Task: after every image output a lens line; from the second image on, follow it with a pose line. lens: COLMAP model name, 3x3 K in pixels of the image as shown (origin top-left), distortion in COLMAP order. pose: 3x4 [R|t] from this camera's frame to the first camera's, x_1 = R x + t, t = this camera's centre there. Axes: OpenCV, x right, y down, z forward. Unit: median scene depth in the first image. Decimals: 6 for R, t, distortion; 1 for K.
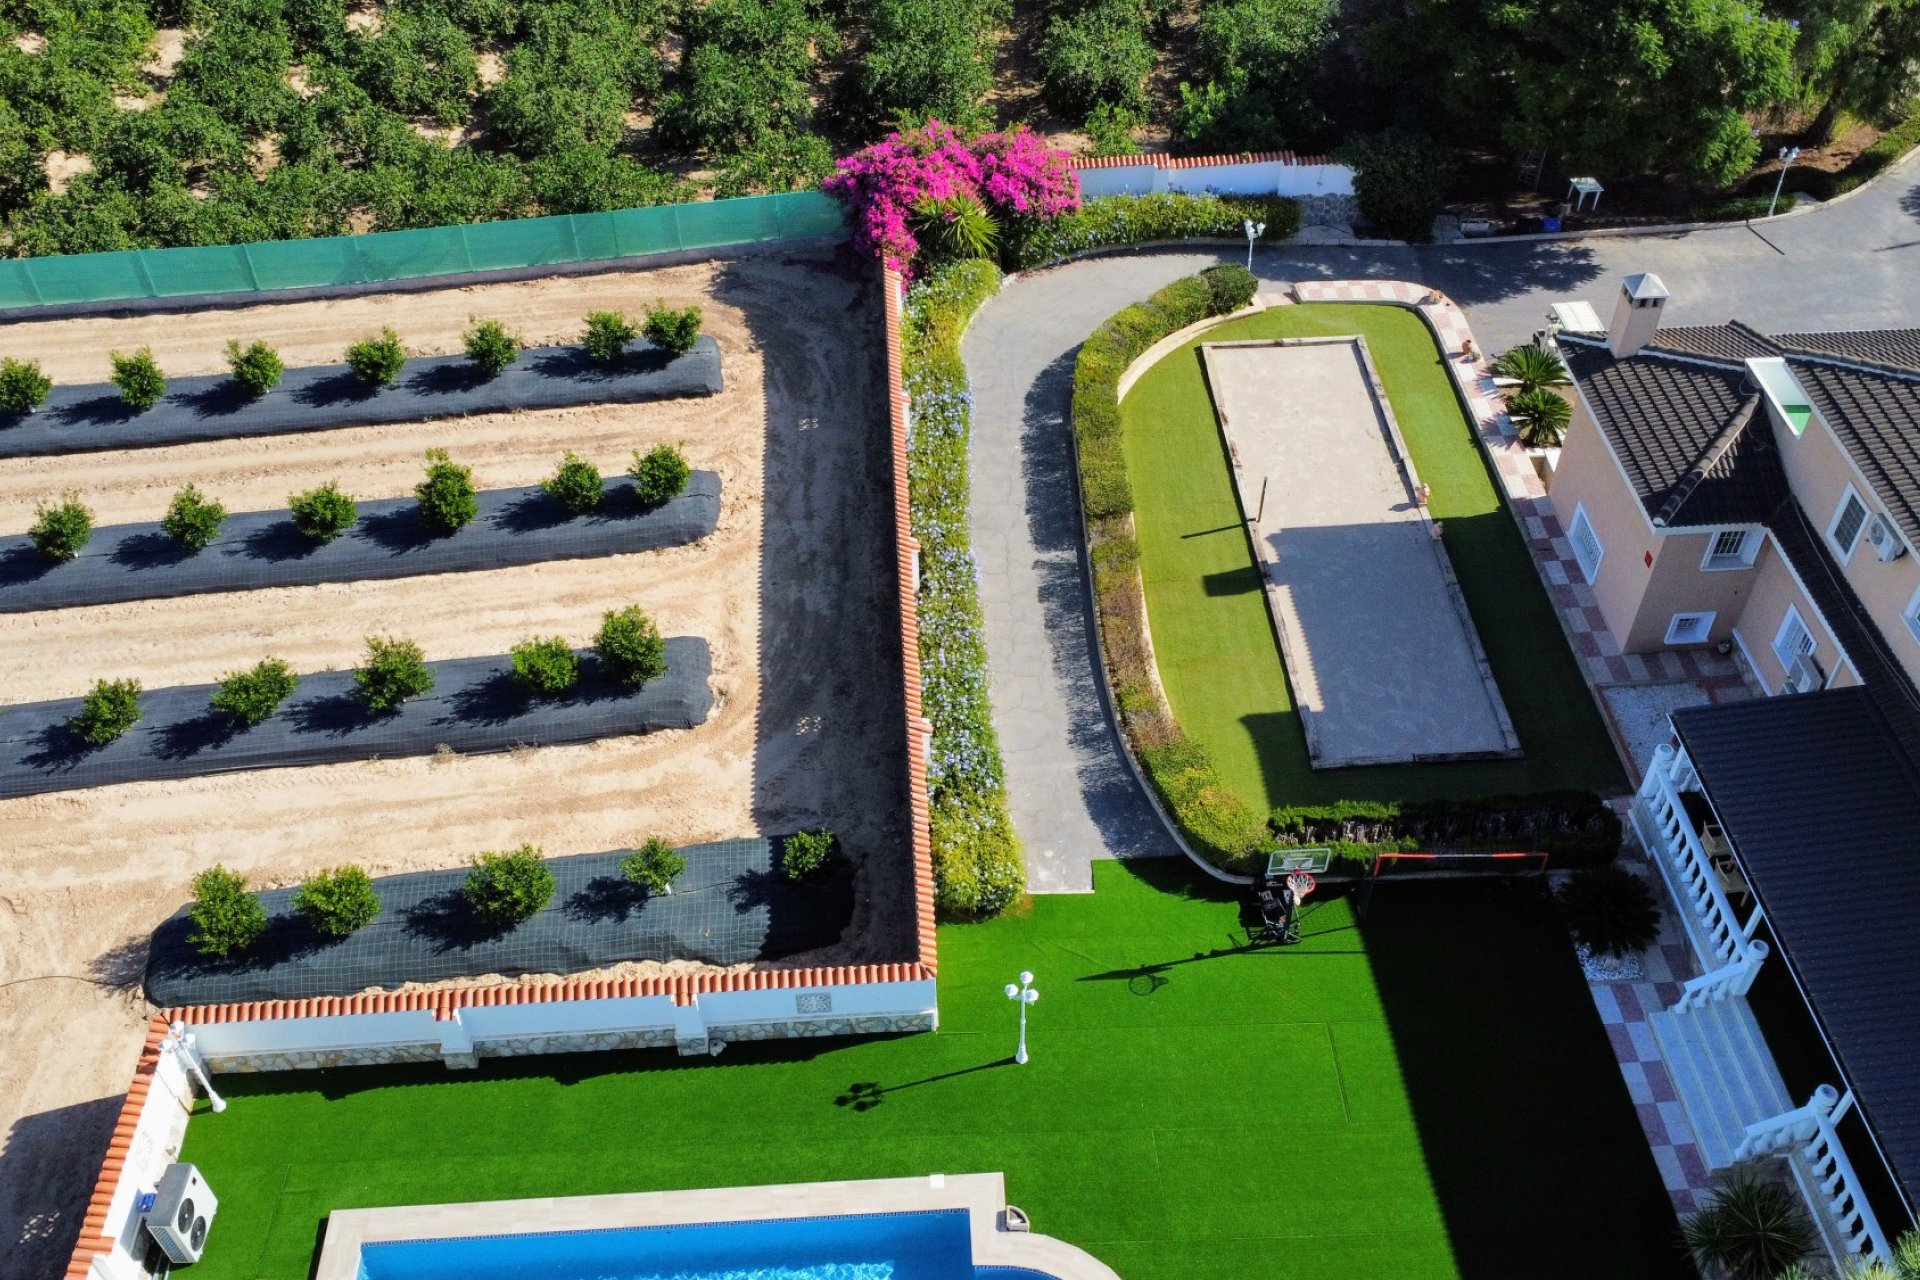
lens RADIAL K [[1699.3, 0, 961.2], [0, 1699.3, 638.3], [0, 0, 1]] dist [-0.008479, 0.013875]
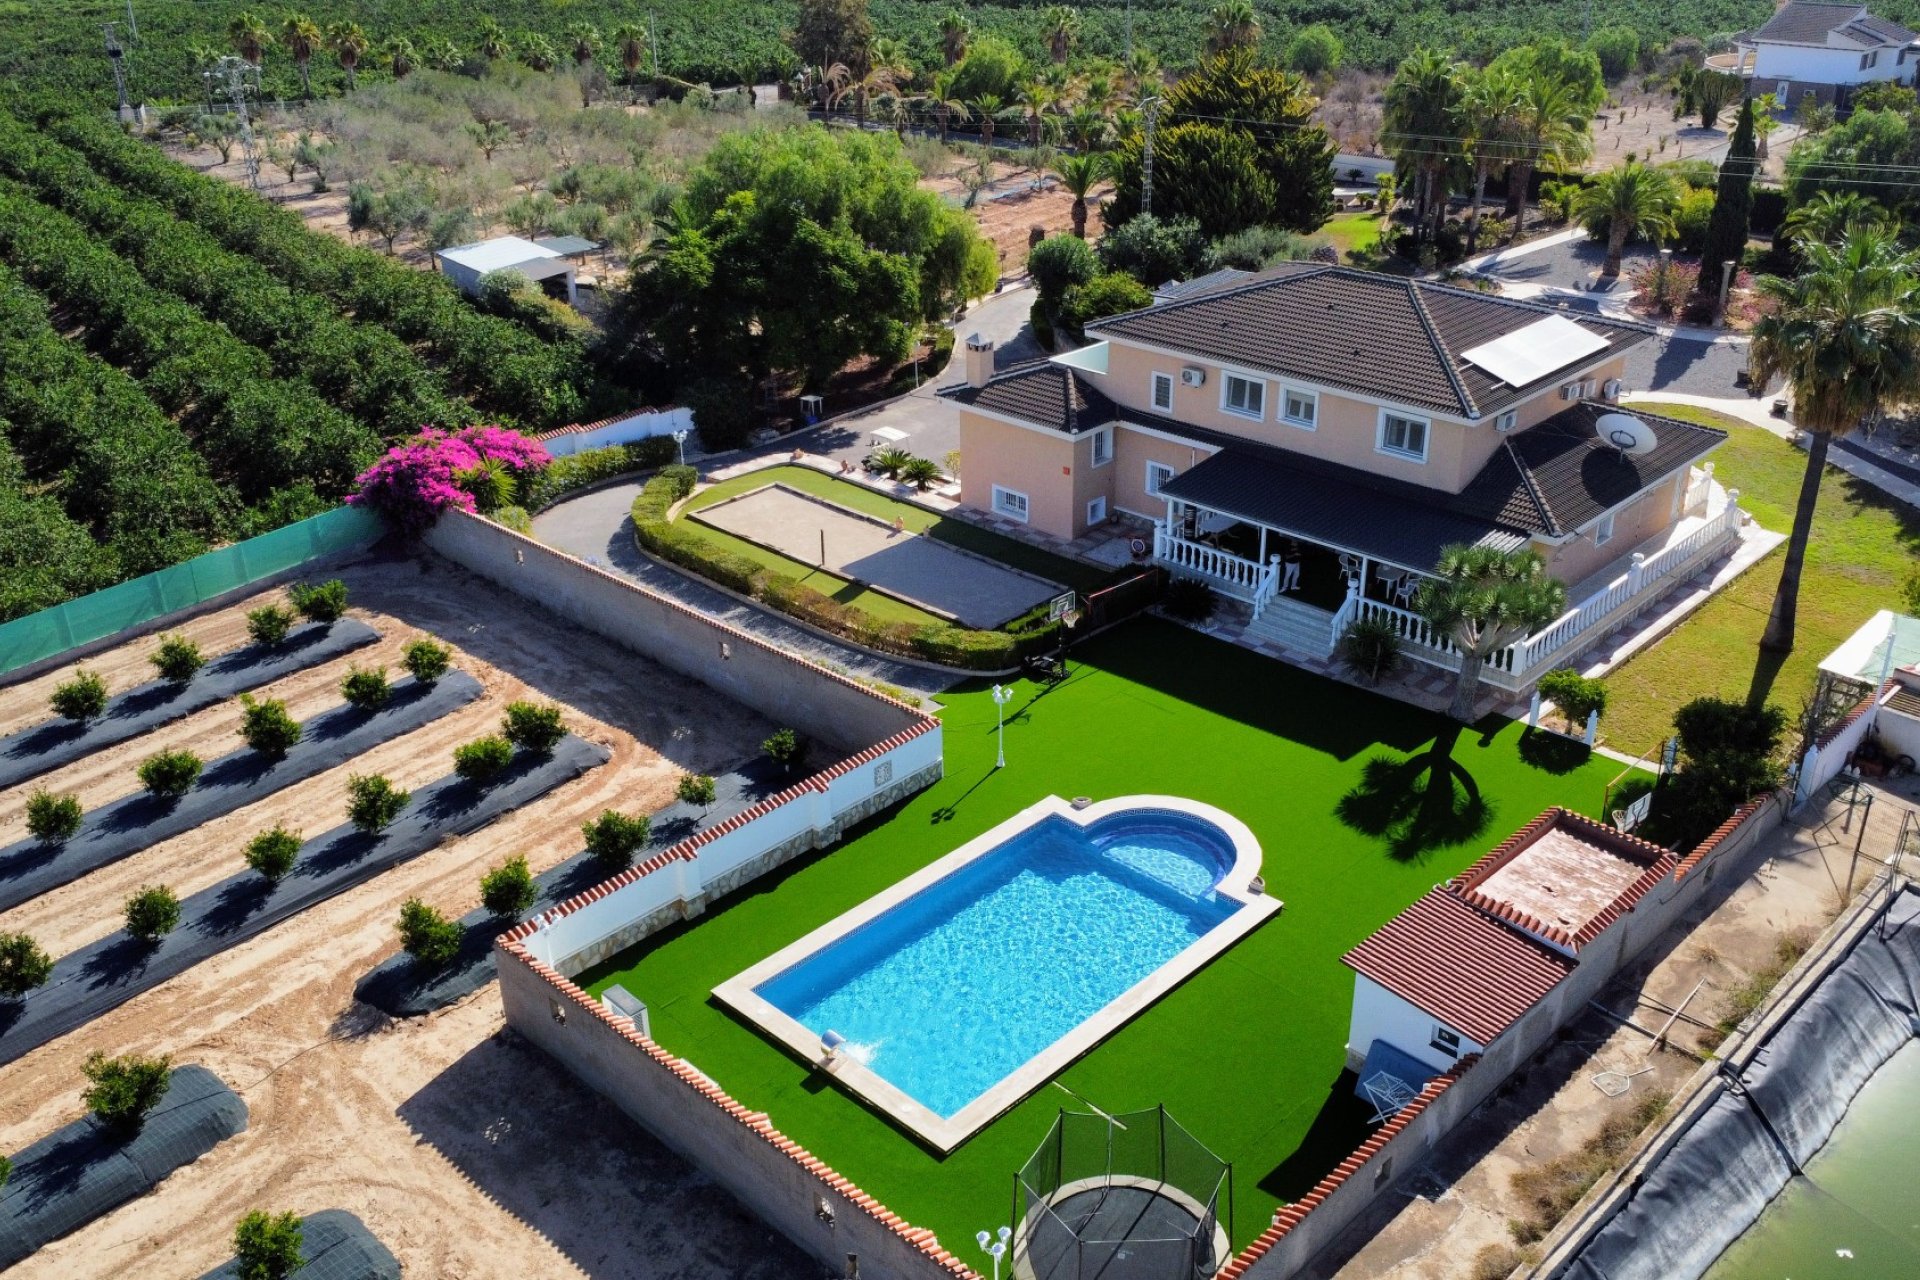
lens RADIAL K [[1699.3, 0, 961.4], [0, 1699.3, 640.7], [0, 0, 1]] dist [-0.008479, 0.013875]
pose [[0.735583, -0.293462, 0.610572, -0.720713], [0.477345, 0.864068, -0.159777, 0.307302], [-0.480687, 0.408982, 0.775676, -0.168905]]
